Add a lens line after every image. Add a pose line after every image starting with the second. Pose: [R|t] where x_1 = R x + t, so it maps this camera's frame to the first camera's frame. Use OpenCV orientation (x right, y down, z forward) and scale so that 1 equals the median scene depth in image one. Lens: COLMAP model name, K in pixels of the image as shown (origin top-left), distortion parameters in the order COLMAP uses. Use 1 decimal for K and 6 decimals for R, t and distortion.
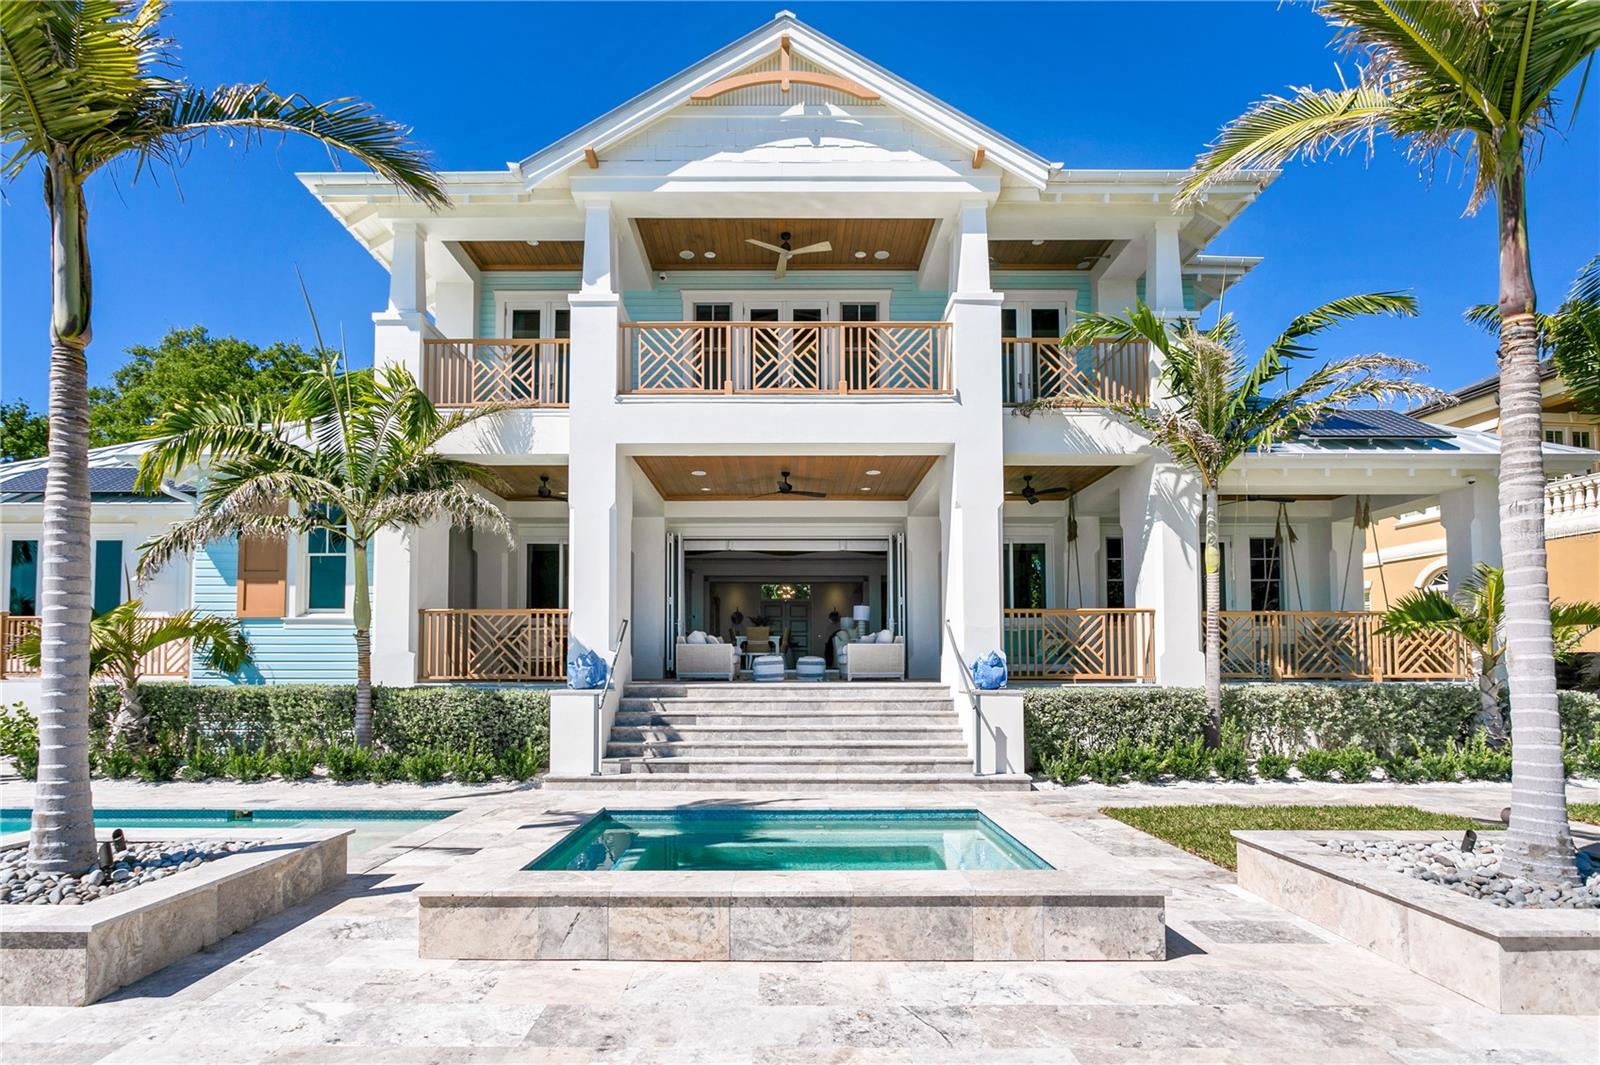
lens RADIAL K [[895.4, 0, 792.9], [0, 895.4, 637.1], [0, 0, 1]] dist [-0.001630, -0.000082]
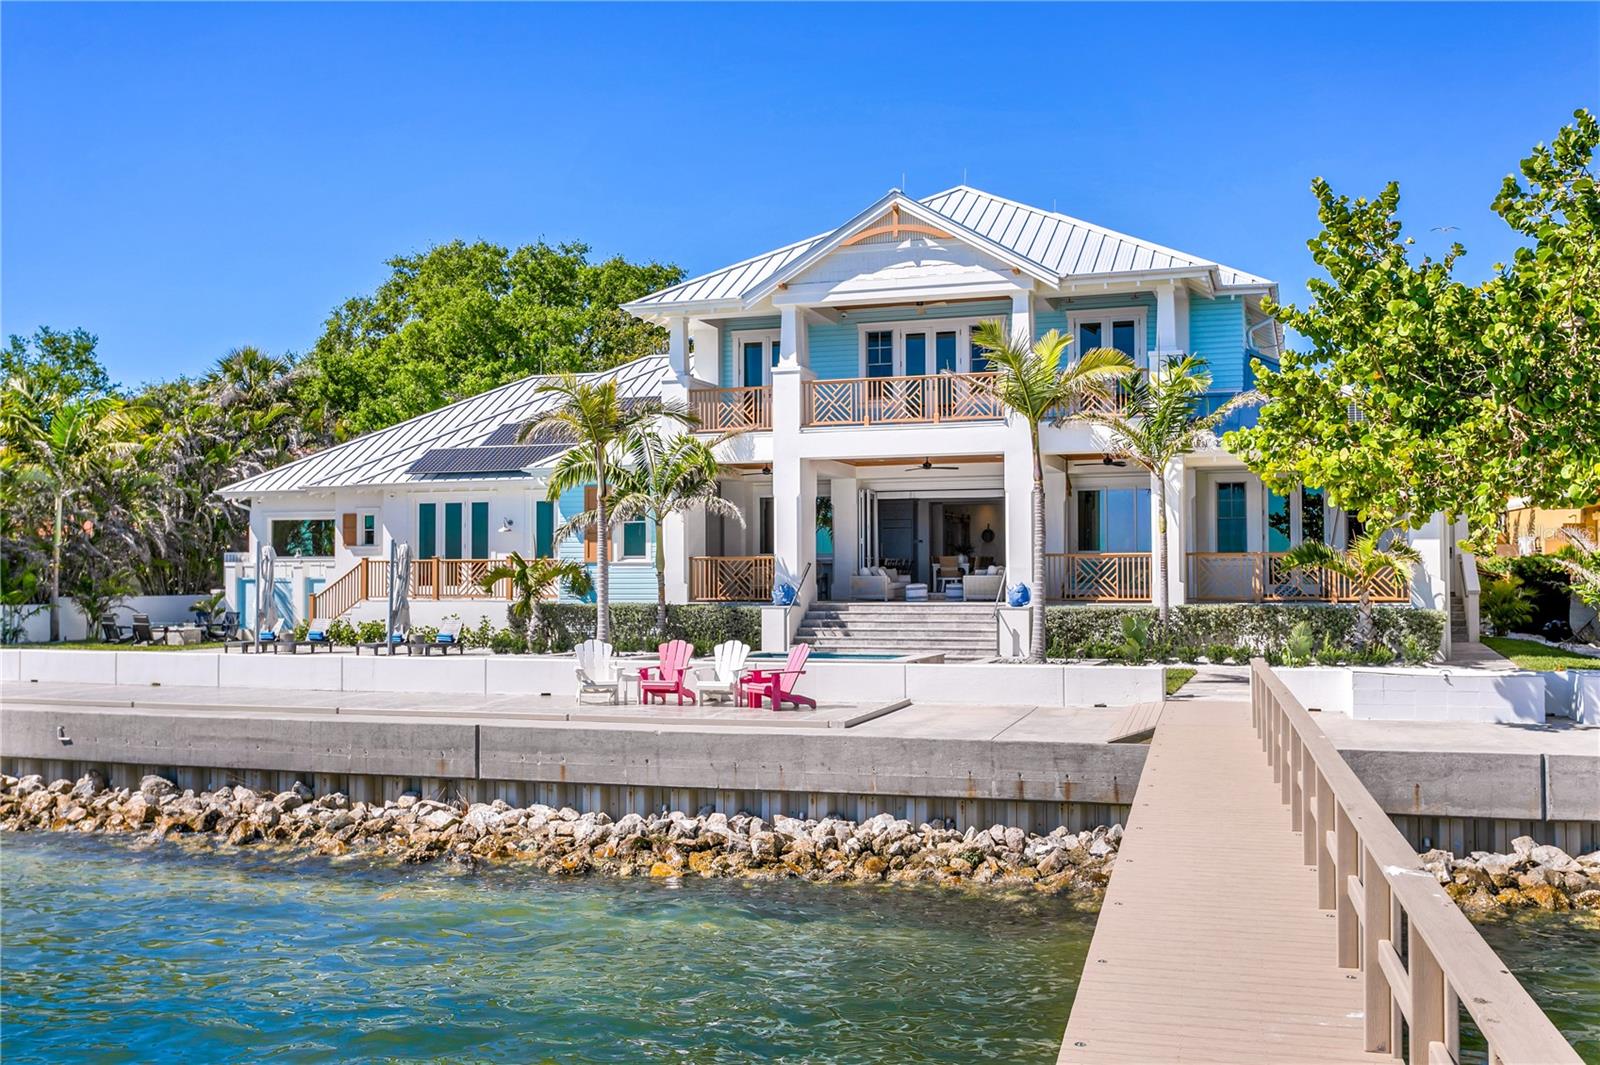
lens RADIAL K [[1597.6, 0, 800.0], [0, 1597.6, 532.5], [0, 0, 1]] dist [0.139199, -0.000993]
pose [[0.954649, -0.012162, -0.297485, 0.663328], [0.013477, 0.999906, 0.002369, -0.082456], [0.297428, -0.006270, 0.954724, -1.778896]]
